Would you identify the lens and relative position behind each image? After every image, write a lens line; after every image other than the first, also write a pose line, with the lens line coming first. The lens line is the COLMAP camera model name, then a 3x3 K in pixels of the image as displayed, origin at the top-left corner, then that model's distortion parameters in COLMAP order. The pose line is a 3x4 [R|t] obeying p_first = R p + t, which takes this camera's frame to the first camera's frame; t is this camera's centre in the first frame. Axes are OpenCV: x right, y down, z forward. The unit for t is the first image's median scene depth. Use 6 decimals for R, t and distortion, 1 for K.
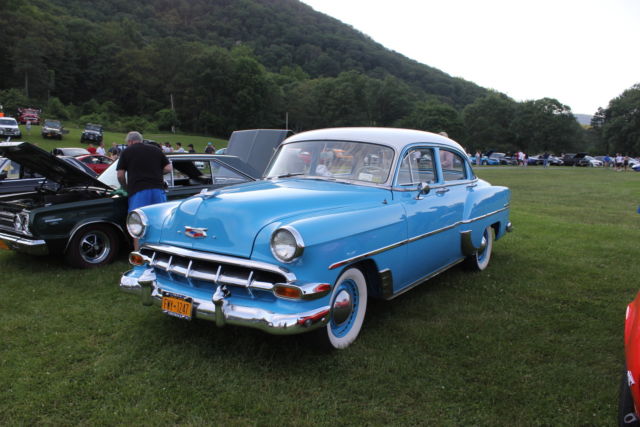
lens RADIAL K [[534.1, 0, 320.0], [0, 534.1, 213.5], [0, 0, 1]] dist [-0.183573, 0.178450]
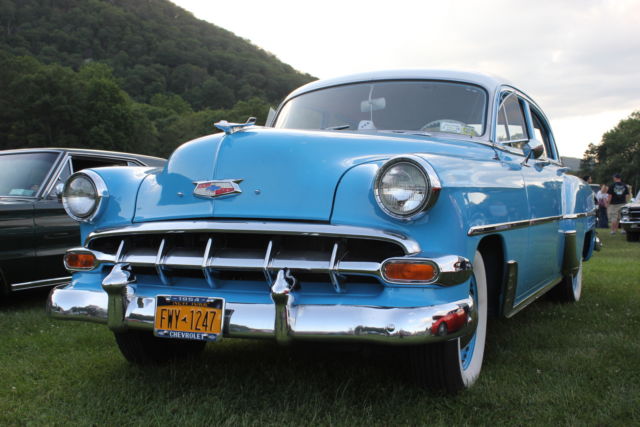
lens RADIAL K [[755.4, 0, 320.0], [0, 755.4, 213.5], [0, 0, 1]] dist [-0.138337, 0.252532]
pose [[0.988878, -0.017521, 0.147696, -0.182604], [0.034608, 0.992887, -0.113924, 0.116907], [-0.144649, 0.117768, 0.982450, 0.146775]]
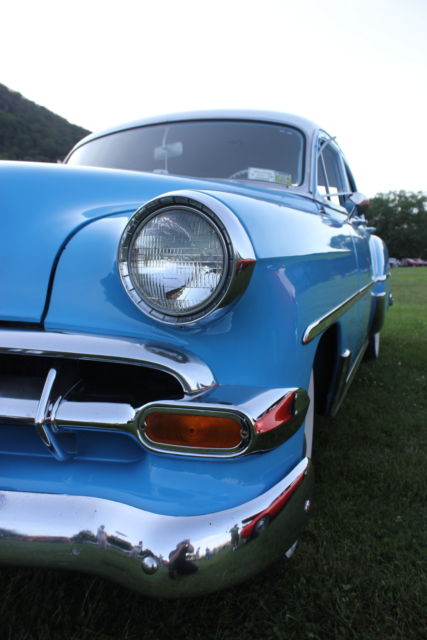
lens RADIAL K [[534.1, 0, 215.0], [0, 534.1, 306.0], [0, 0, 1]] dist [-0.183573, 0.178450]
pose [[0.968462, -0.042491, 0.245511, -0.076920], [0.051284, 0.998247, -0.029532, 0.061129], [-0.243826, 0.041191, 0.968944, 0.485475]]
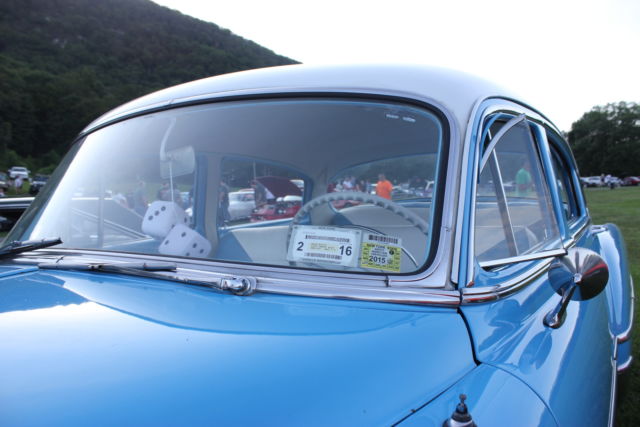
lens RADIAL K [[534.1, 0, 320.0], [0, 534.1, 213.5], [0, 0, 1]] dist [-0.183573, 0.178450]
pose [[0.996682, -0.060098, 0.054891, 0.067285], [0.063985, 0.995348, -0.072033, -0.060006], [-0.050306, 0.075306, 0.995891, 0.729206]]
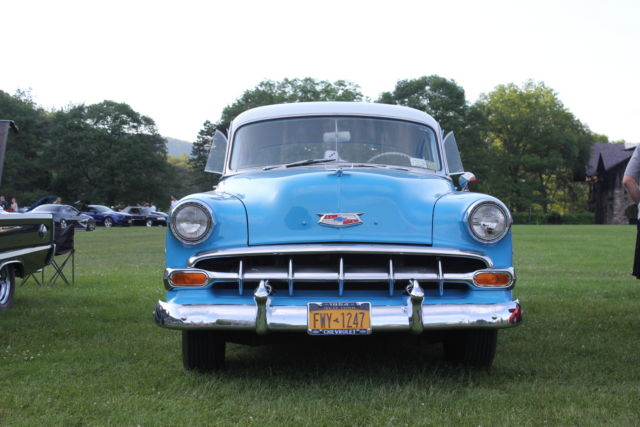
lens RADIAL K [[1091.0, 0, 320.0], [0, 1091.0, 213.5], [0, 0, 1]] dist [0.107995, 0.153242]
pose [[0.819251, -0.012912, 0.573290, -0.834718], [0.078186, 0.992925, -0.089367, 0.118873], [-0.568080, 0.118037, 0.814464, -0.158385]]
